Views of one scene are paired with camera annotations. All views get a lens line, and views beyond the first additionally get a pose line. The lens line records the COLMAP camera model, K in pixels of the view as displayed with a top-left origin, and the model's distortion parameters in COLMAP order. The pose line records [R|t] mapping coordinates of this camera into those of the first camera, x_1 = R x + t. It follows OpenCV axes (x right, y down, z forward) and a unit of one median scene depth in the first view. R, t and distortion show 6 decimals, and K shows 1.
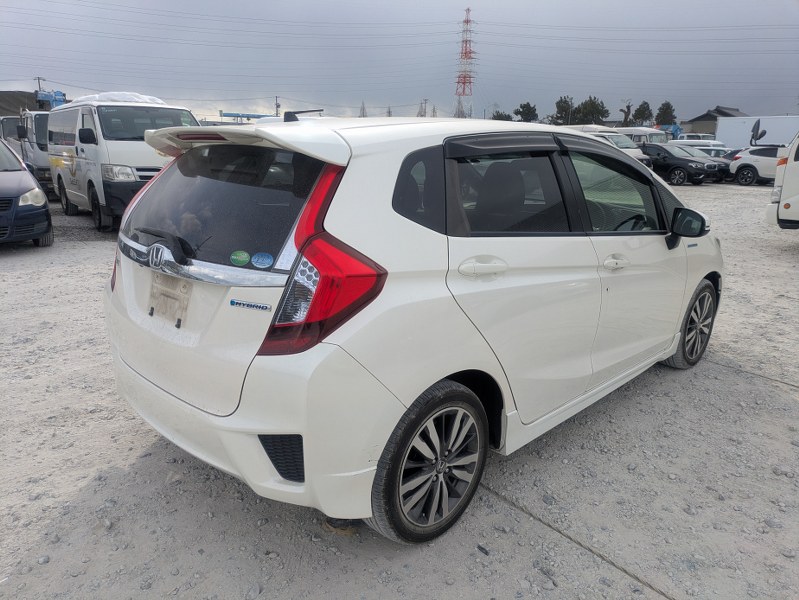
lens RADIAL K [[604.1, 0, 402.5], [0, 604.1, 307.5], [0, 0, 1]] dist [0.044309, -0.025597]
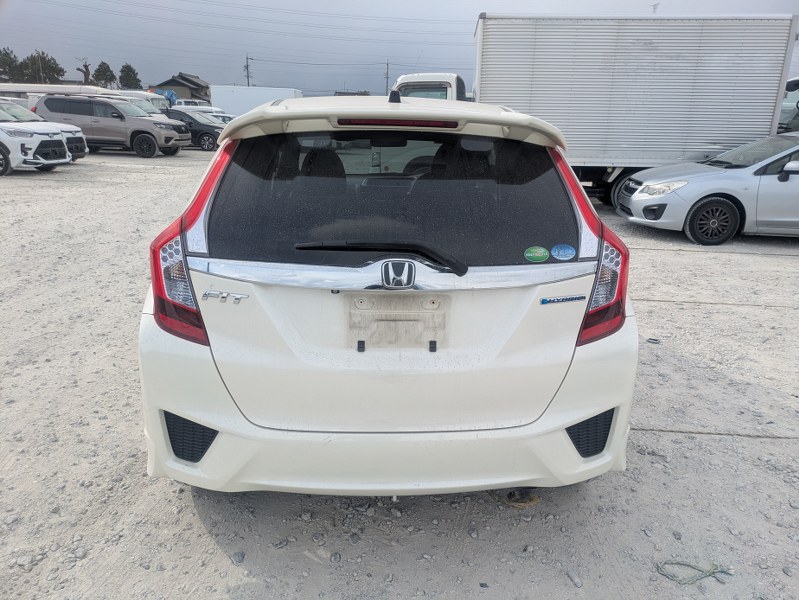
lens RADIAL K [[604.1, 0, 400.7], [0, 604.1, 300.1], [0, 0, 1]] dist [0.044309, -0.025597]
pose [[0.672803, -0.207190, 0.710217, -0.263659], [0.175317, 0.977291, 0.119021, -0.038770], [-0.718749, 0.044435, 0.693849, 0.119814]]
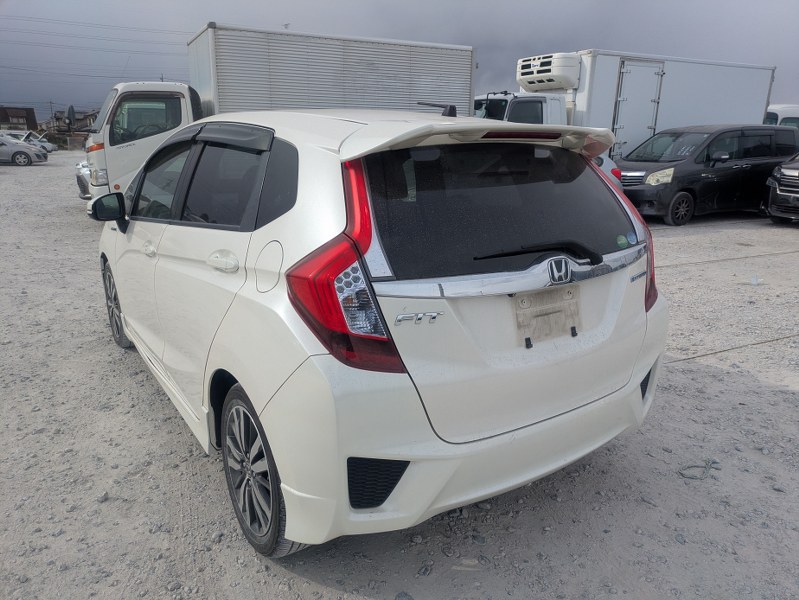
lens RADIAL K [[604.1, 0, 429.5], [0, 604.1, 293.5], [0, 0, 1]] dist [0.044309, -0.025597]
pose [[0.171618, -0.254104, 0.951829, -0.347439], [0.245283, 0.946760, 0.208525, -0.076061], [-0.954140, 0.197681, 0.224809, 0.266014]]
